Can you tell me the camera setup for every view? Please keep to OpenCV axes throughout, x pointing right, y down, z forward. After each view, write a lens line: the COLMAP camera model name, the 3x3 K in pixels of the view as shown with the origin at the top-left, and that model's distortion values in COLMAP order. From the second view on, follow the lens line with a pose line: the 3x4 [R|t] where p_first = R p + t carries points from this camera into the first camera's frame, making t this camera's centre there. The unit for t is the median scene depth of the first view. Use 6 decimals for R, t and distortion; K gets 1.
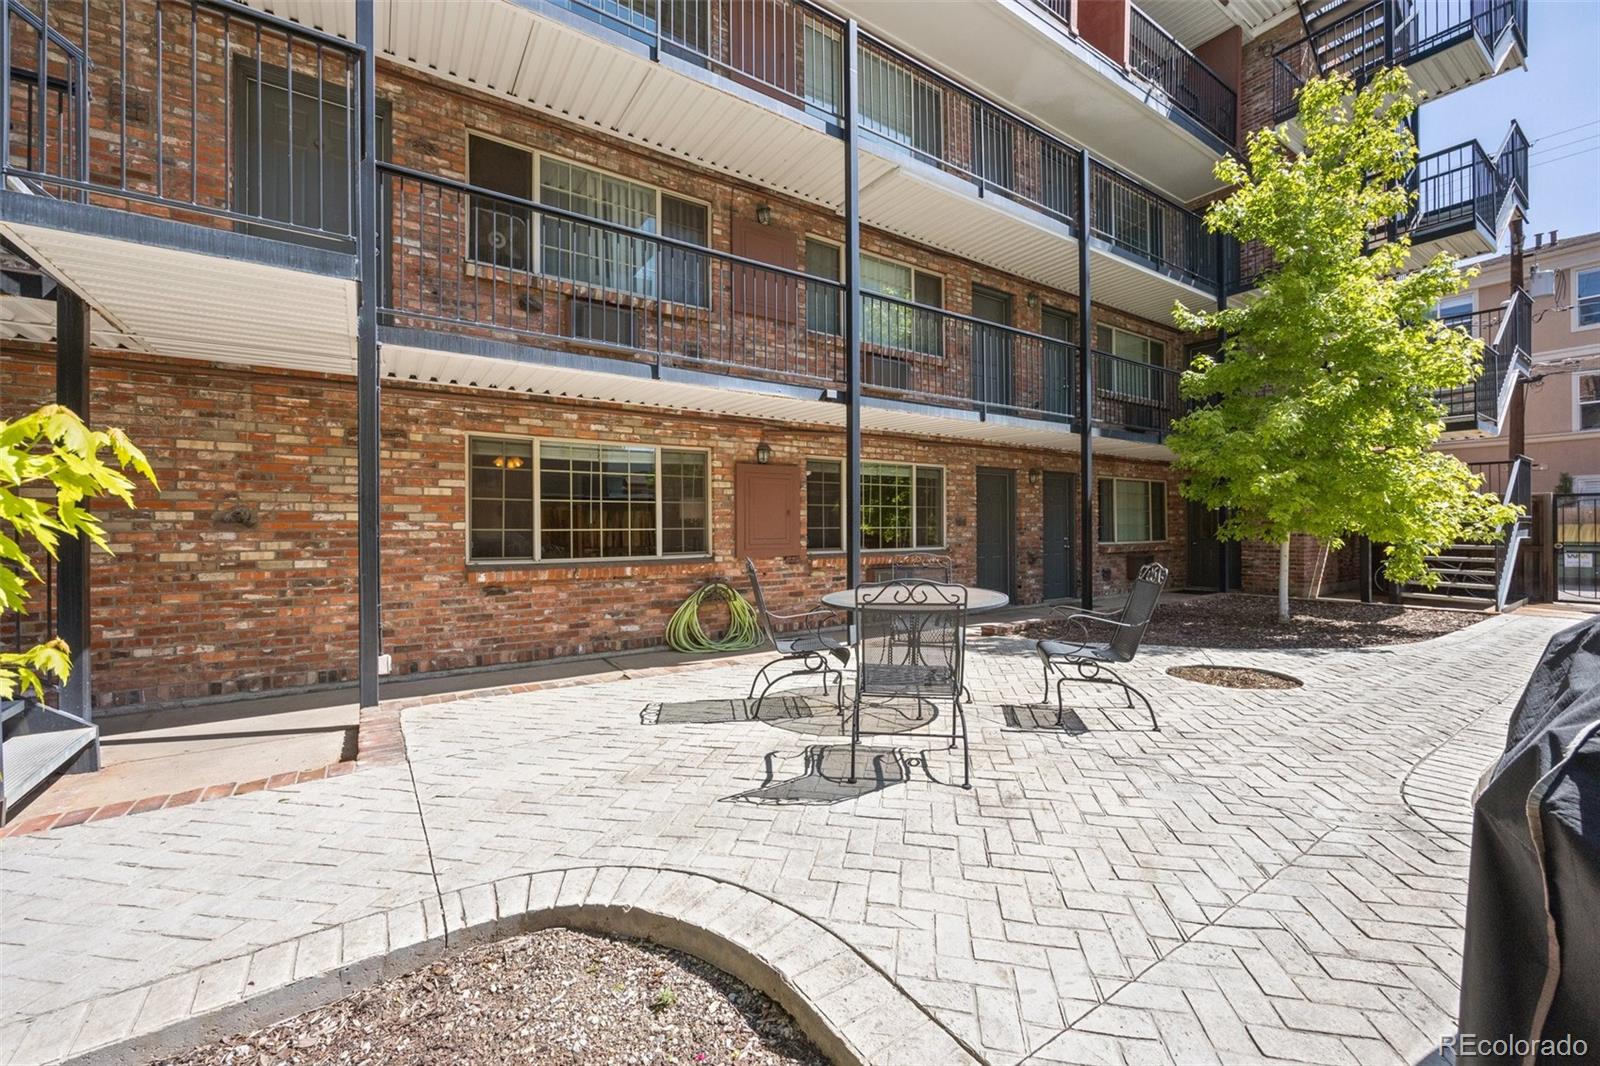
lens RADIAL K [[641.8, 0, 810.9], [0, 641.8, 525.2], [0, 0, 1]] dist [-0.001136, -0.000049]
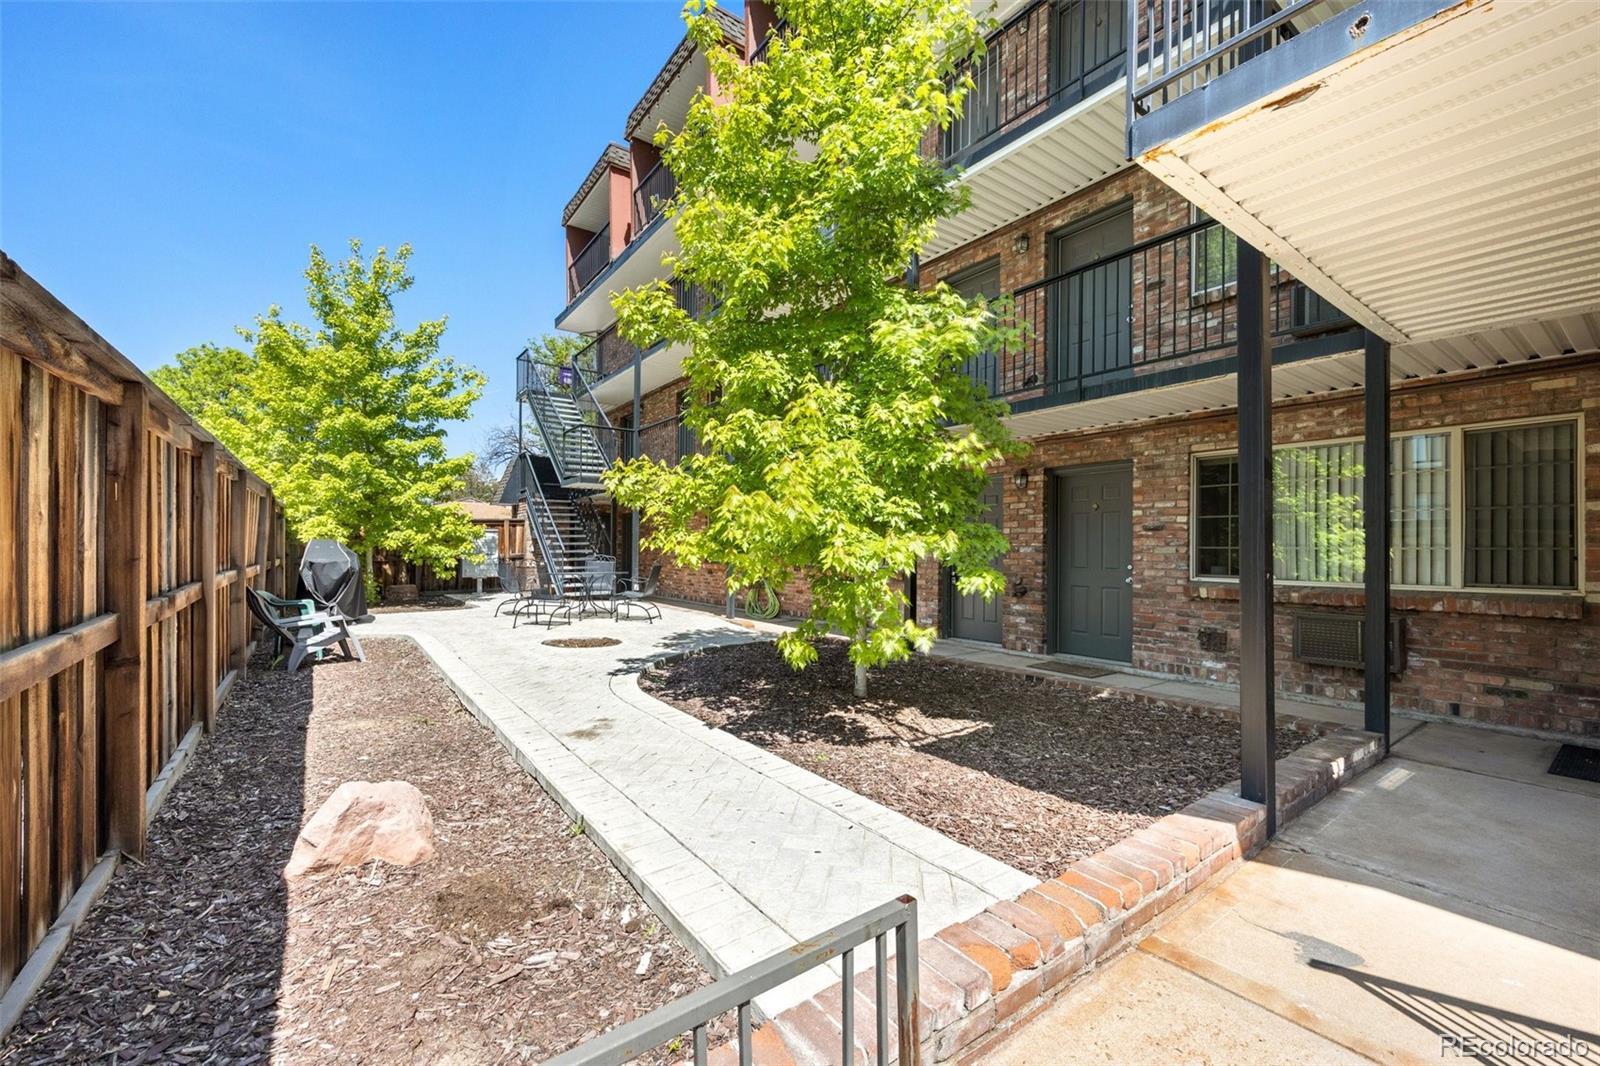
lens RADIAL K [[641.8, 0, 810.9], [0, 641.8, 525.2], [0, 0, 1]] dist [-0.001136, -0.000049]
pose [[0.040860, -0.027245, -0.998793, 1.188958], [0.000221, 0.999628, -0.027258, -0.002844], [0.999165, 0.000893, 0.040851, 0.802023]]
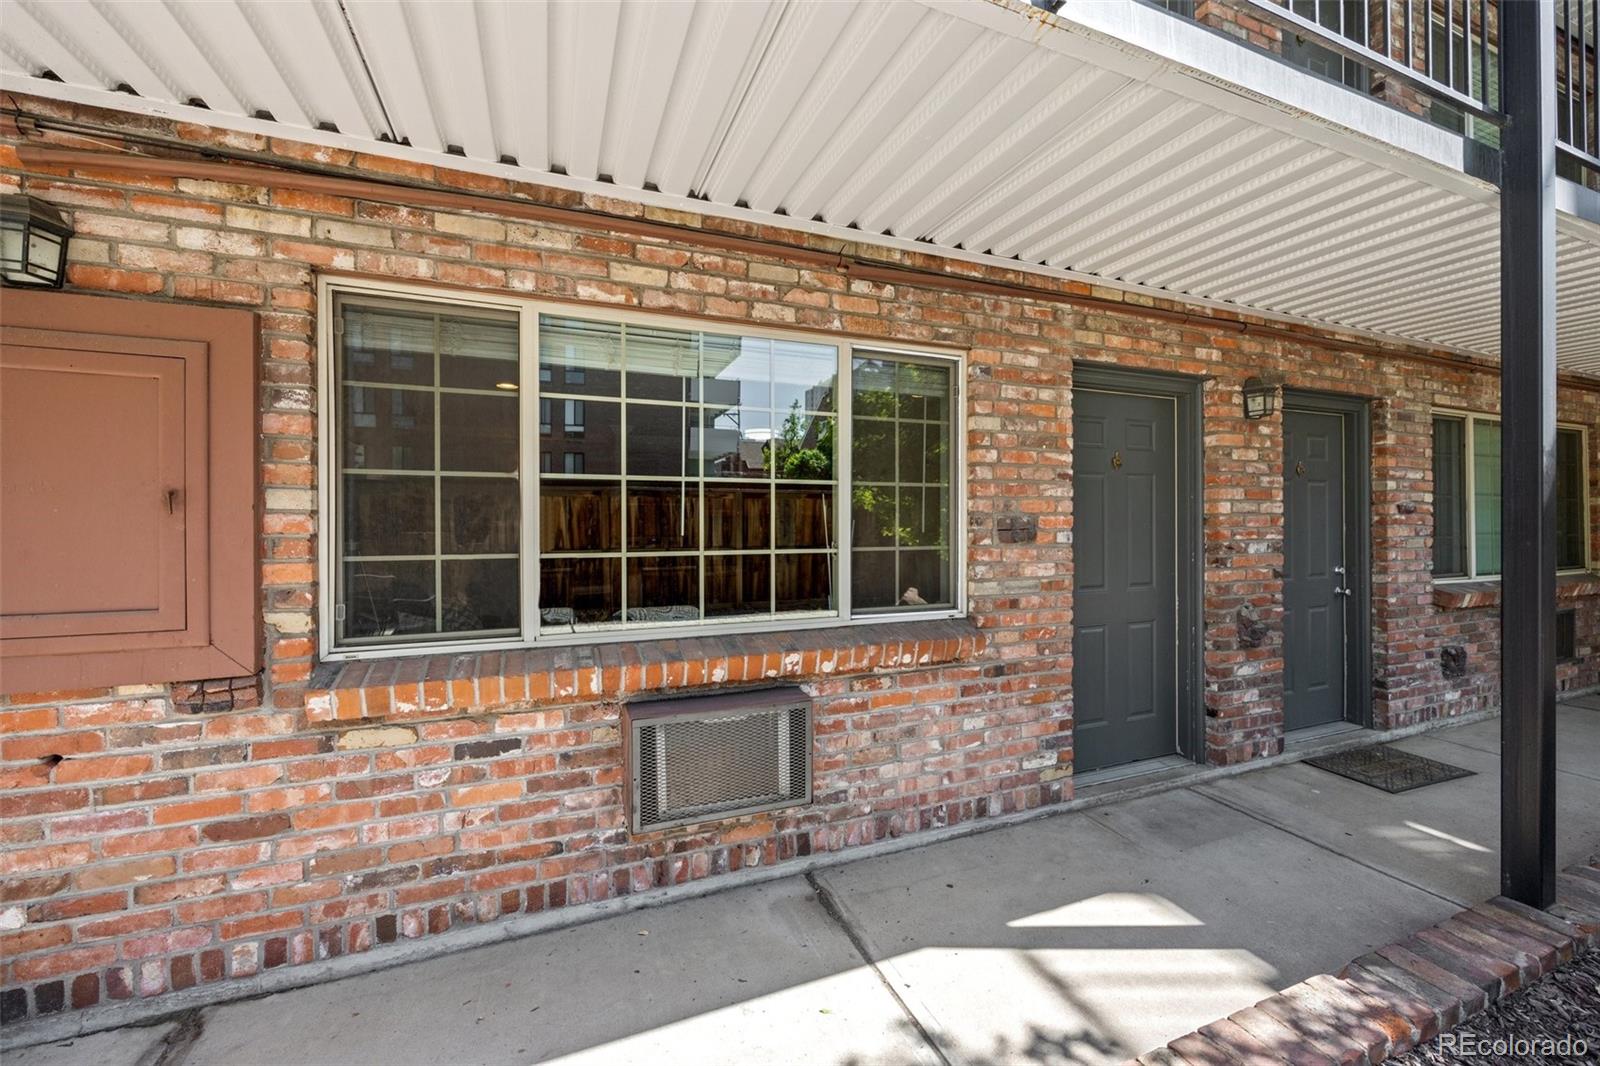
lens RADIAL K [[640.3, 0, 808.0], [0, 640.3, 521.6], [0, 0, 1]] dist [-0.002178, 0.000233]
pose [[0.977454, 0.003643, -0.211118, 0.199410], [-0.002825, 0.999987, 0.004175, -0.010637], [0.211131, -0.003485, 0.977452, 0.667071]]
